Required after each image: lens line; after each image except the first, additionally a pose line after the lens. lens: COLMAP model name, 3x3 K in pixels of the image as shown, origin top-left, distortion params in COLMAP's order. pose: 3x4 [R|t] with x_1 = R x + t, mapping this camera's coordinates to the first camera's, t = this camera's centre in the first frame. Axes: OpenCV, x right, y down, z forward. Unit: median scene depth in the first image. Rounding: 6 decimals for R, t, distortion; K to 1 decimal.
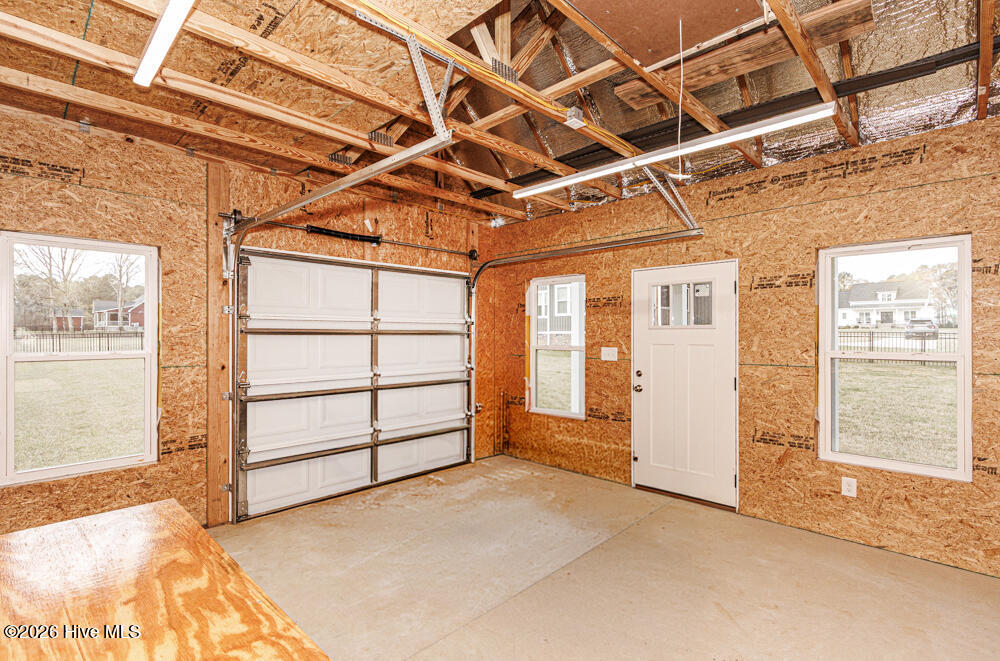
lens RADIAL K [[467.0, 0, 498.9], [0, 467.0, 333.5], [0, 0, 1]] dist [0.000951, 0.000148]
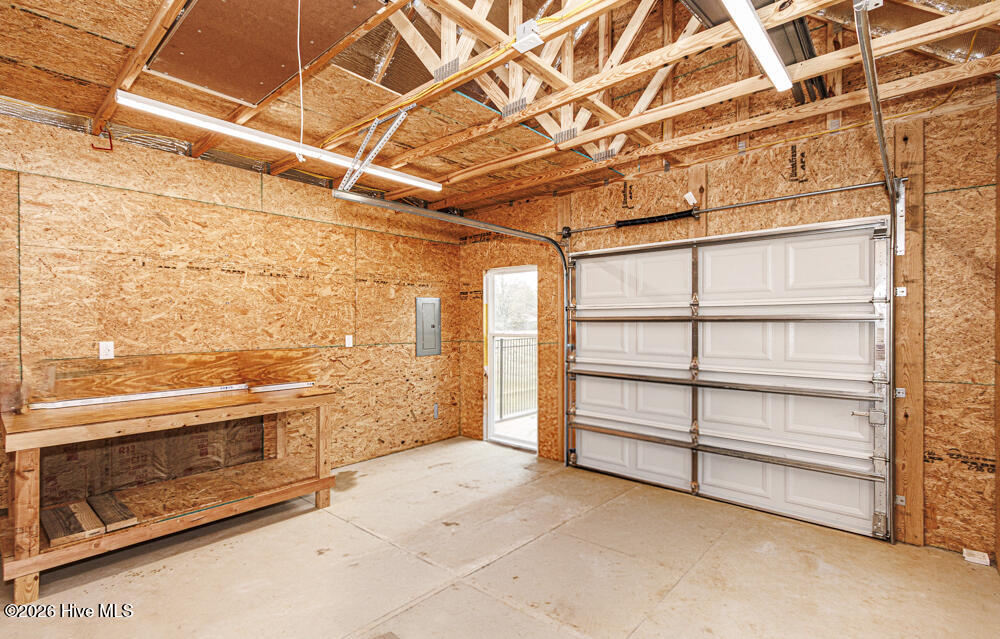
lens RADIAL K [[468.7, 0, 498.7], [0, 468.7, 322.5], [0, 0, 1]] dist [-0.000677, -0.000093]
pose [[0.045508, 0.000785, -0.998964, 0.594429], [0.004079, 0.999991, 0.000972, 0.001610], [0.998956, -0.004119, 0.045504, 0.595855]]
